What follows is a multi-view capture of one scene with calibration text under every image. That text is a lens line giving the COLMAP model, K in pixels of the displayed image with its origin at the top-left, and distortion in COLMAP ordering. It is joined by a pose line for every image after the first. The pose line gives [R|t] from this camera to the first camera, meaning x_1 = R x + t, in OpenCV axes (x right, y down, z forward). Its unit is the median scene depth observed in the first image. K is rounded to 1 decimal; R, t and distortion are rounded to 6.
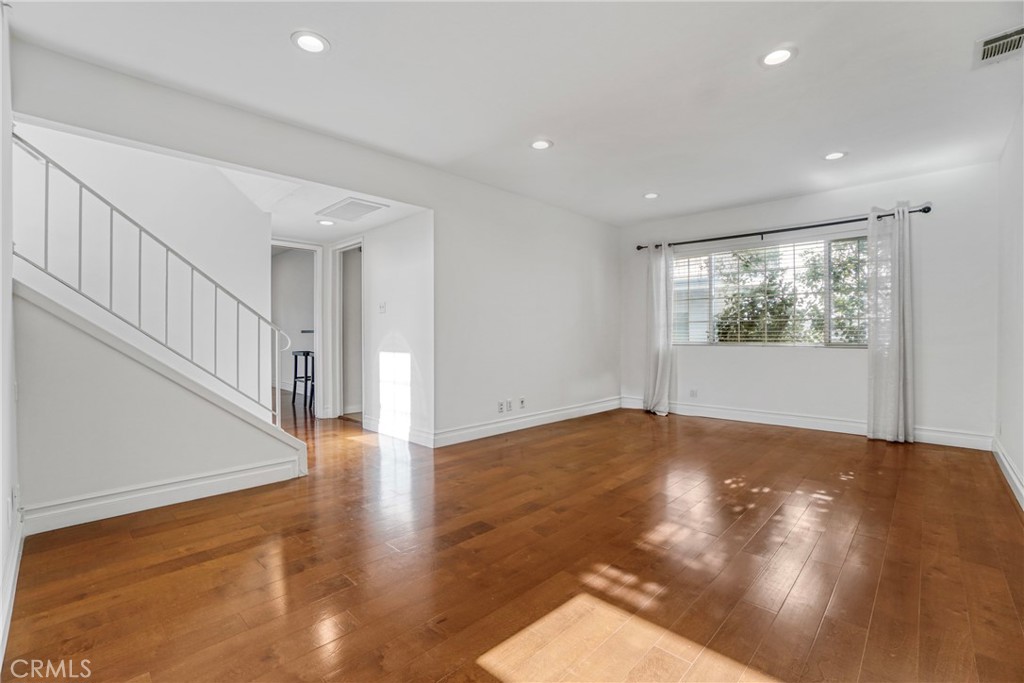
lens RADIAL K [[454.7, 0, 504.9], [0, 454.7, 334.0], [0, 0, 1]] dist [-0.027542, 0.000957]
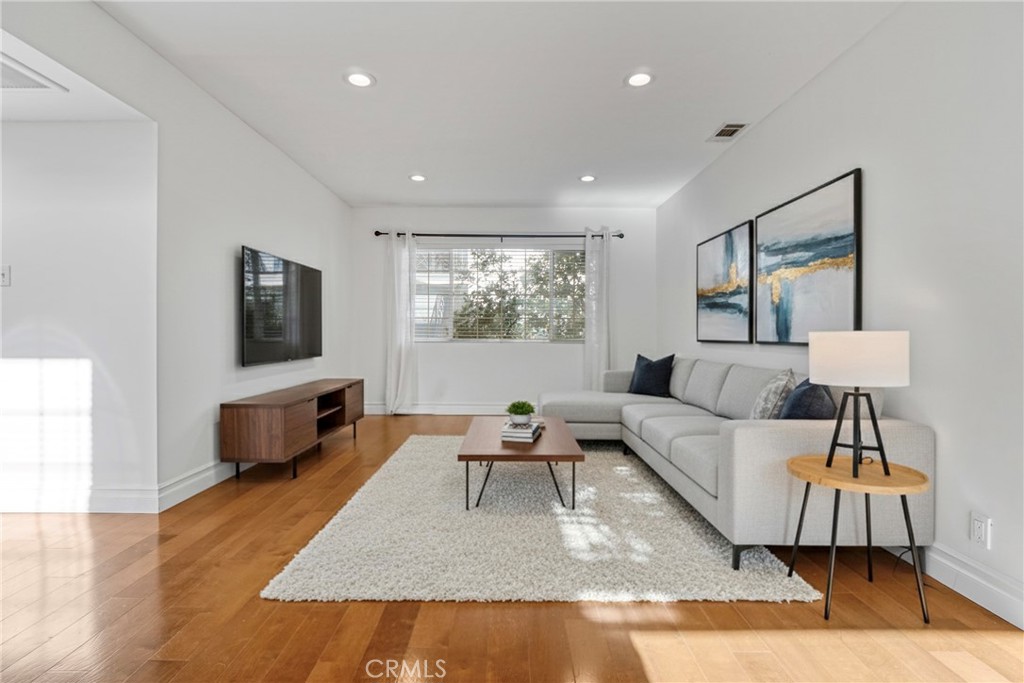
lens RADIAL K [[479.5, 0, 510.6], [0, 479.5, 332.6], [0, 0, 1]] dist [-0.003014, 0.001010]
pose [[0.732061, 0.004359, 0.681225, -0.223226], [-0.007131, 0.999974, 0.001266, 0.004079], [-0.681201, -0.005785, 0.732073, 0.185327]]
